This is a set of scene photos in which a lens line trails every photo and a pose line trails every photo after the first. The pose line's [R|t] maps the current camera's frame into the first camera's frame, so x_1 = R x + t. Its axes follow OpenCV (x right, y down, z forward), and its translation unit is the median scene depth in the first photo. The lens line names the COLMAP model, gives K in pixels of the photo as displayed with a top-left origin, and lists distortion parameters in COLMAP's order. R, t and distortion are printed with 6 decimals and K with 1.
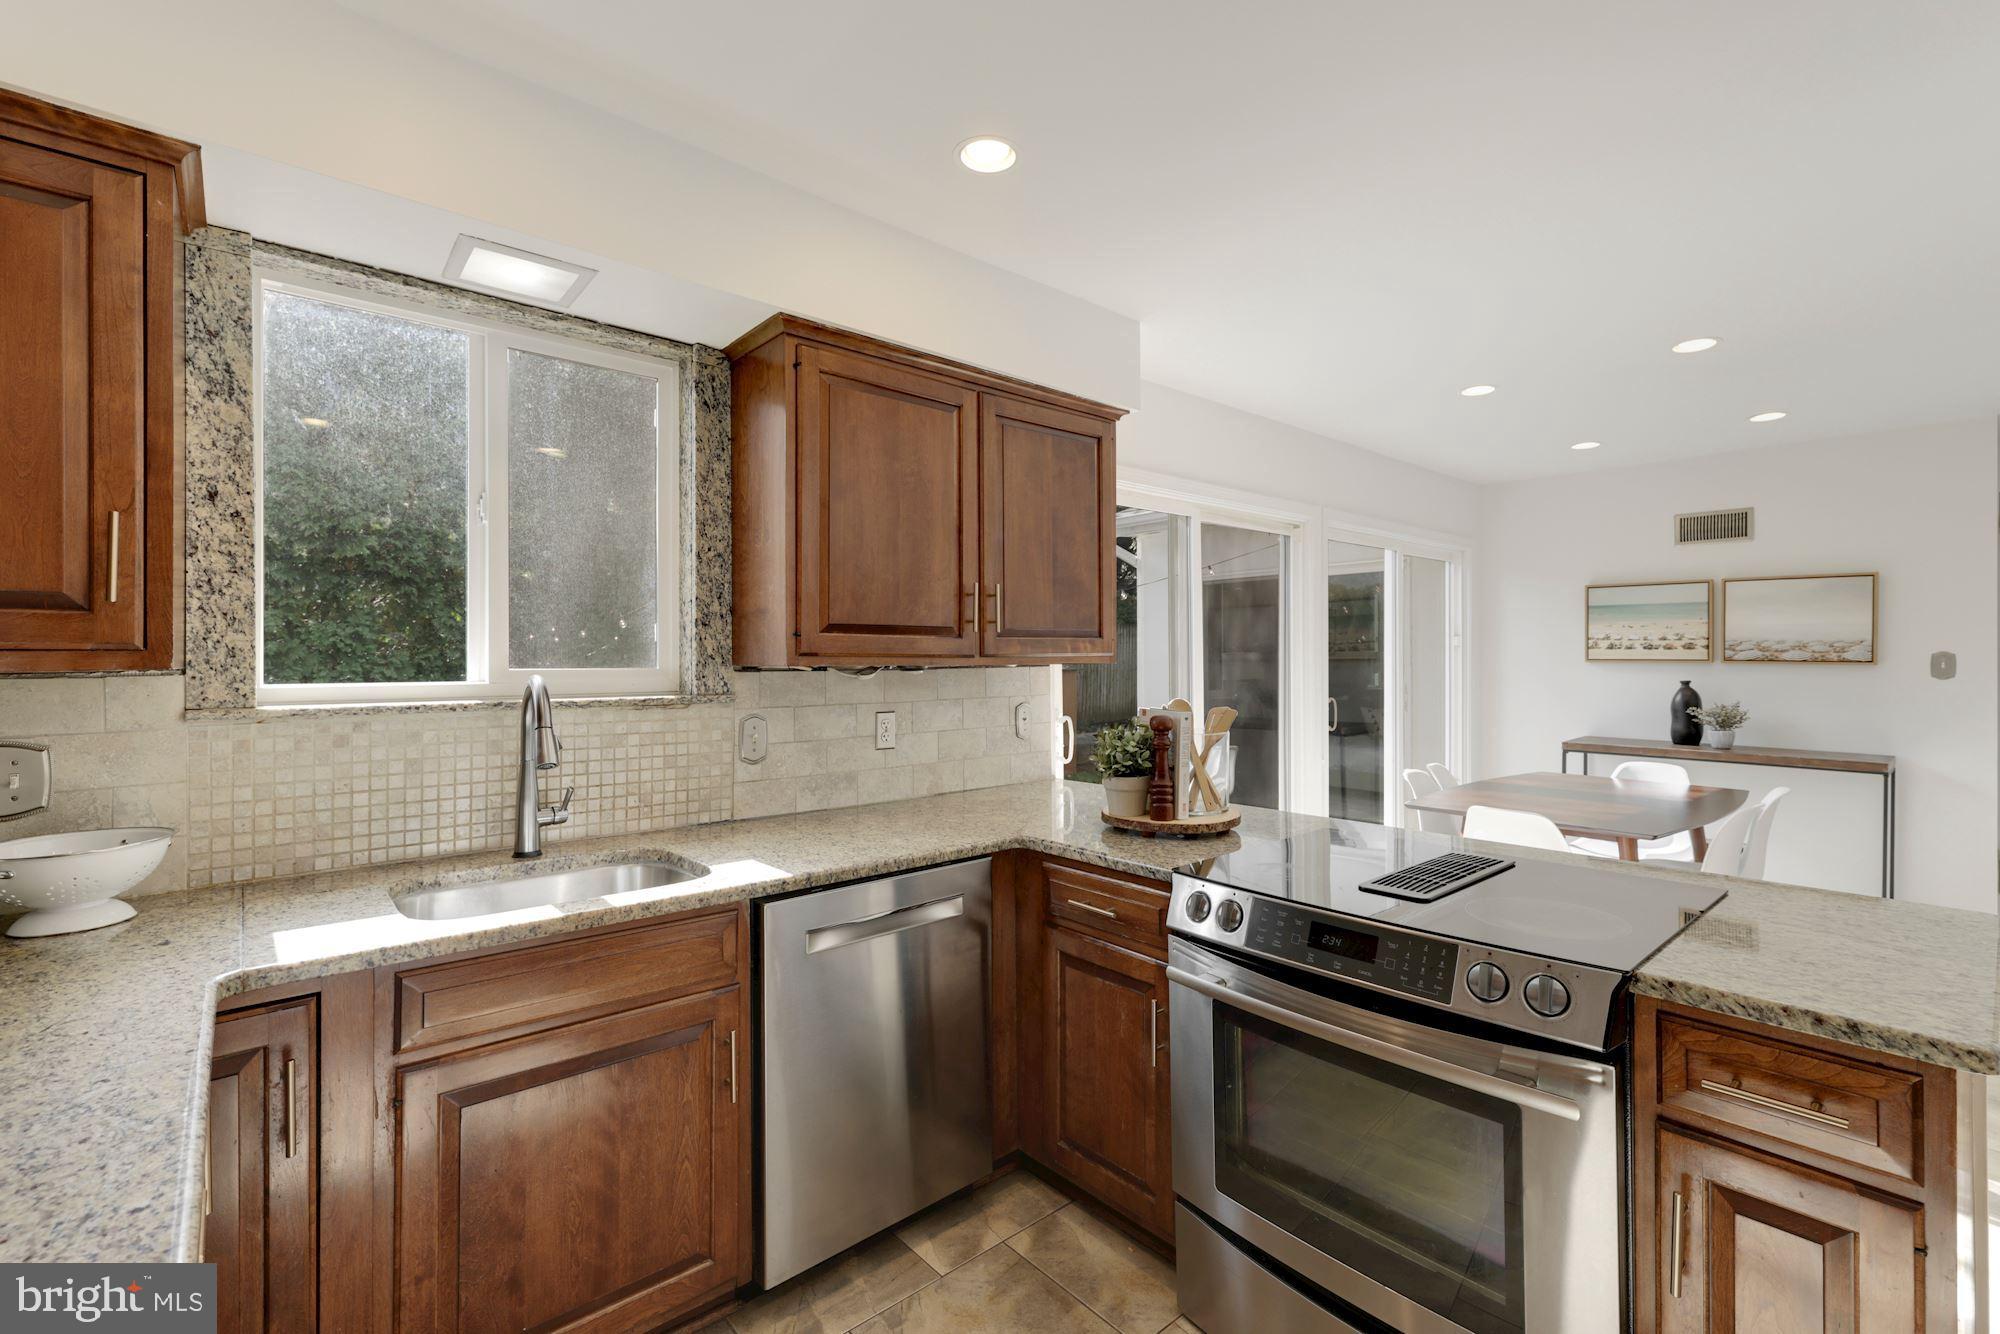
lens RADIAL K [[869.4, 0, 997.8], [0, 869.4, 660.5], [0, 0, 1]] dist [0.002206, 0.000115]
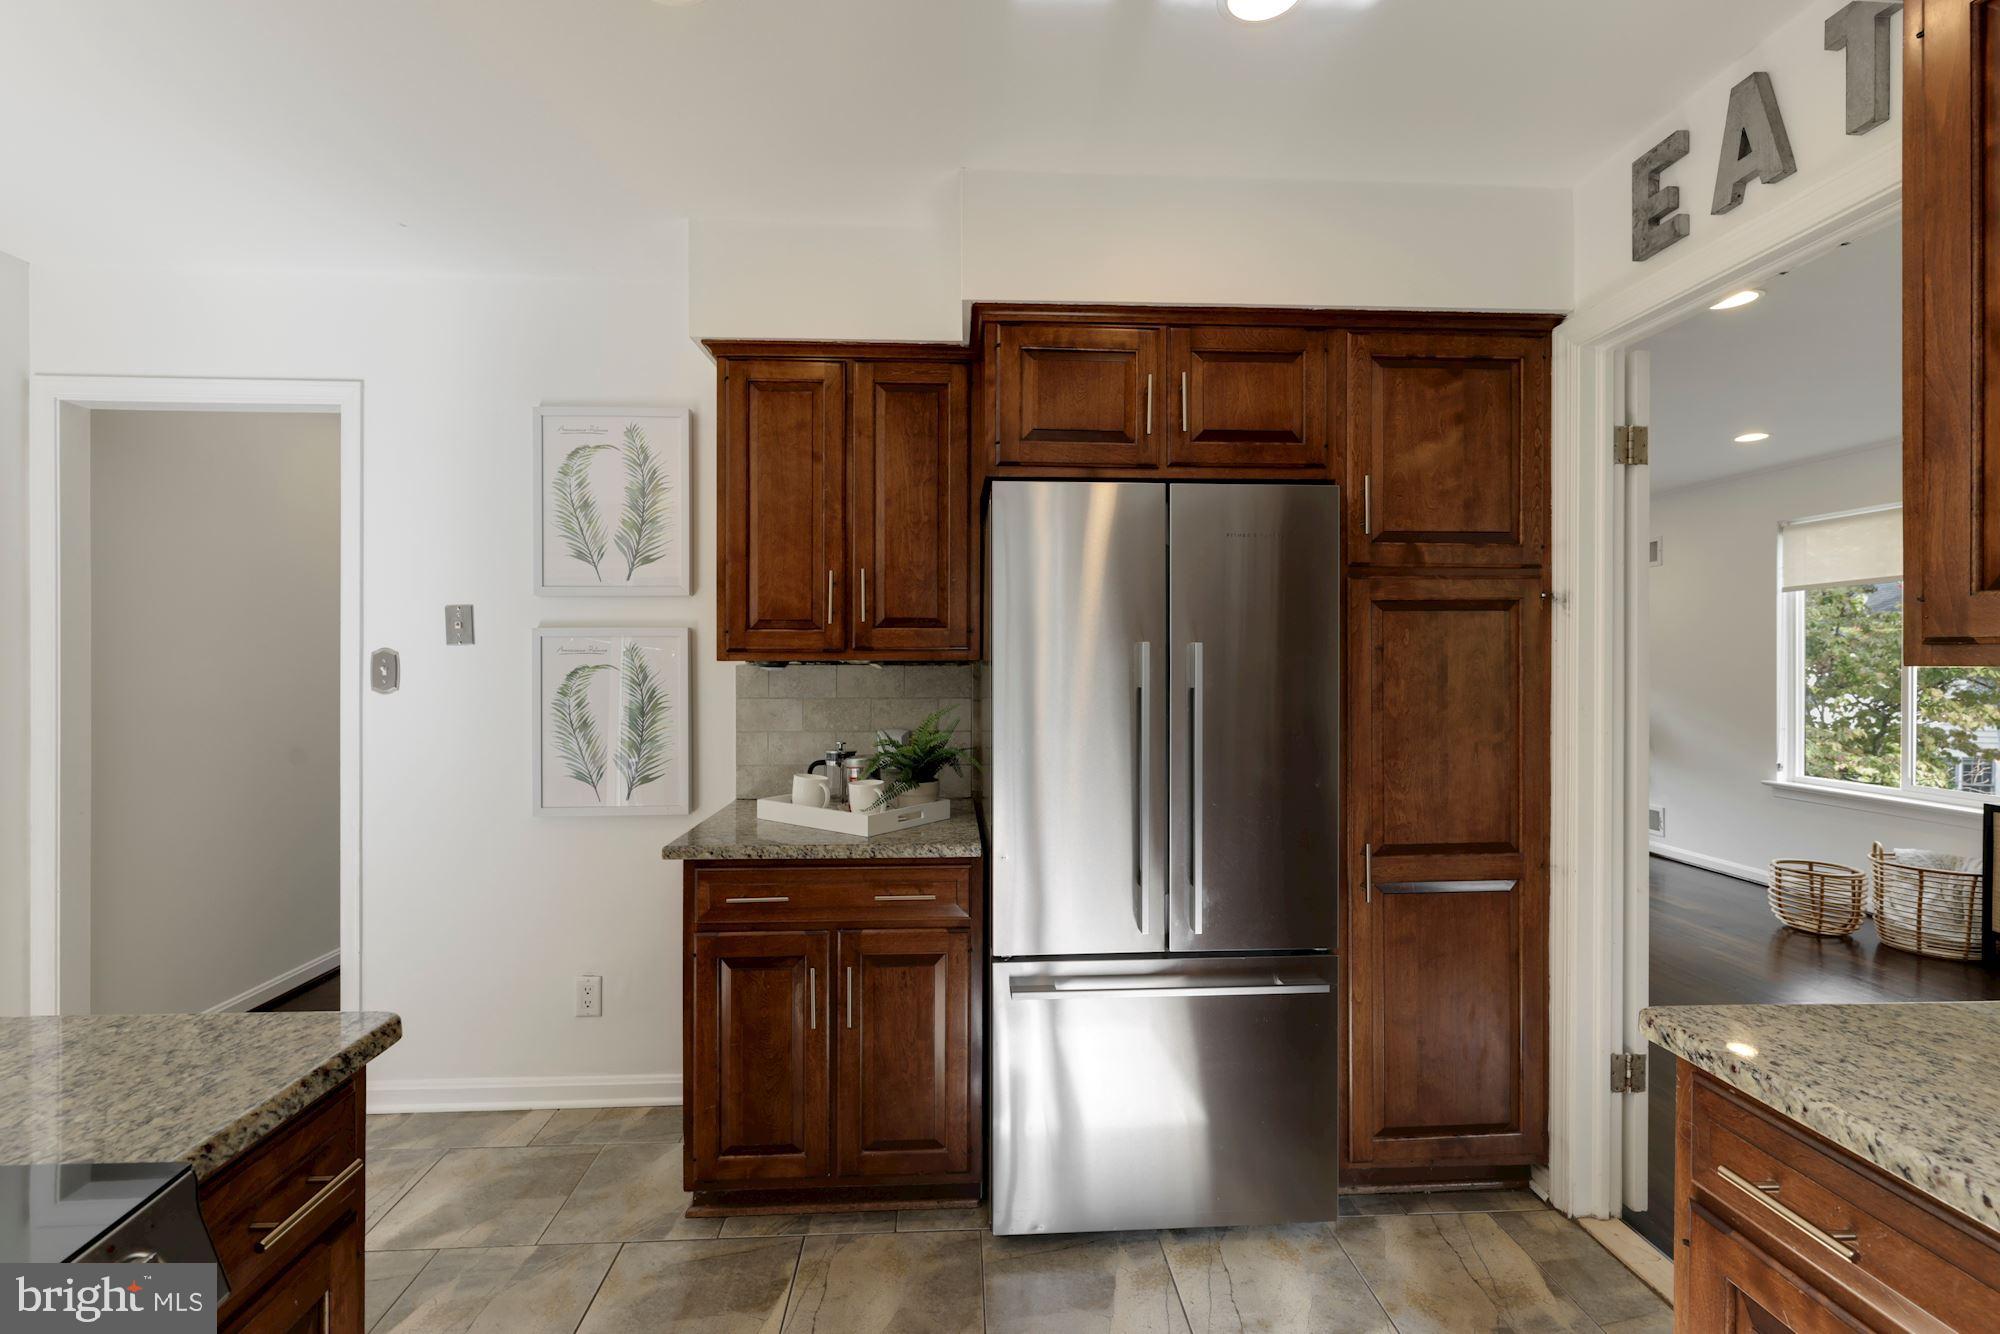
lens RADIAL K [[869.4, 0, 998.1], [0, 869.4, 660.6], [0, 0, 1]] dist [0.002206, 0.000115]
pose [[-0.795150, 0.000871, 0.606412, -0.072583], [0.002487, 0.999995, 0.001824, 0.000169], [-0.606407, 0.002958, -0.795149, 0.763729]]
